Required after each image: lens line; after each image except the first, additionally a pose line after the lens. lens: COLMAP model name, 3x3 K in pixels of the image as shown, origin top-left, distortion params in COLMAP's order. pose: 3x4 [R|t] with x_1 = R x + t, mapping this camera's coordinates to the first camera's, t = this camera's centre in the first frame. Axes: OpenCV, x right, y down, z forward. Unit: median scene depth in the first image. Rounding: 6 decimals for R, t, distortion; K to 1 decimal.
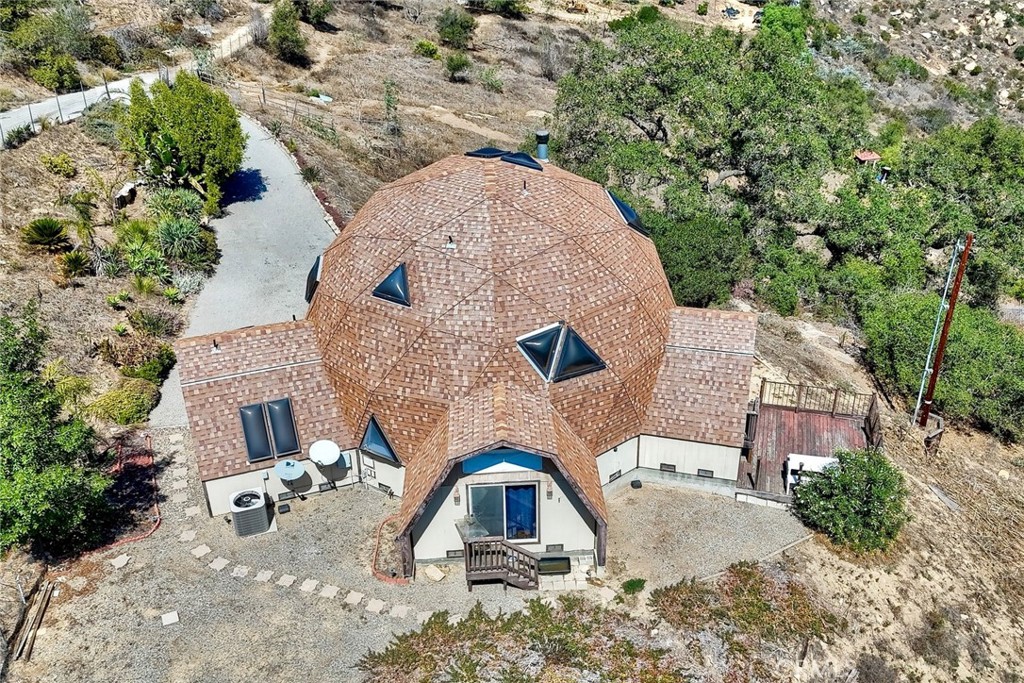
lens RADIAL K [[852.6, 0, 518.1], [0, 852.6, 341.9], [0, 0, 1]] dist [0.127879, -0.245686]
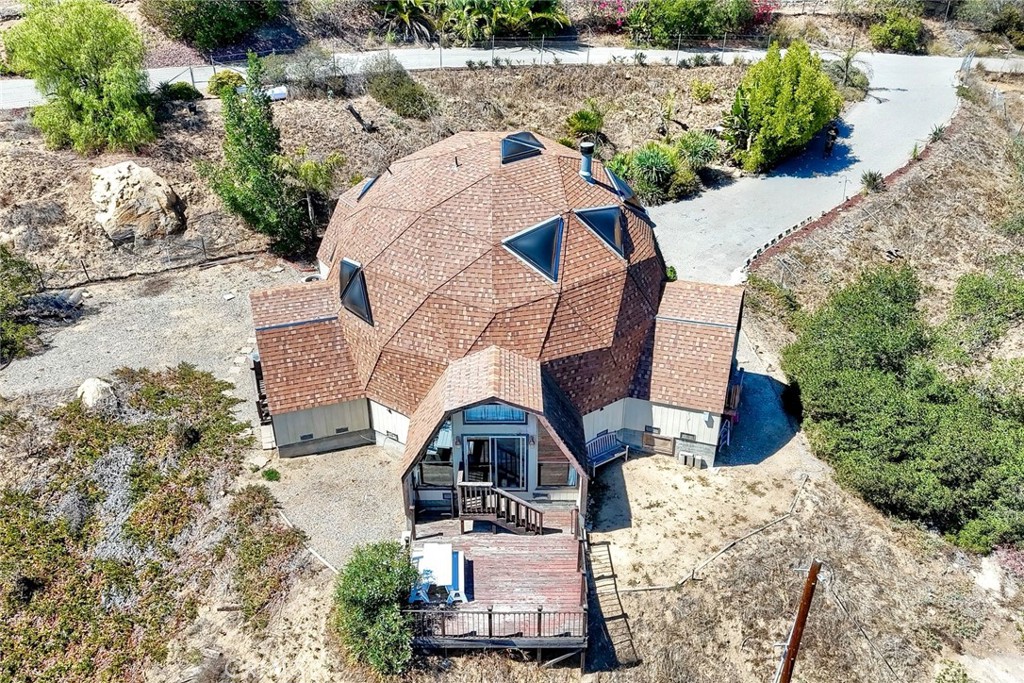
lens RADIAL K [[852.6, 0, 518.1], [0, 852.6, 341.9], [0, 0, 1]] dist [0.127879, -0.245686]
pose [[0.271031, 0.519758, -0.810182, 1.071020], [-0.479844, 0.802602, 0.354372, -0.439441], [0.834441, 0.292715, 0.466933, 0.661211]]
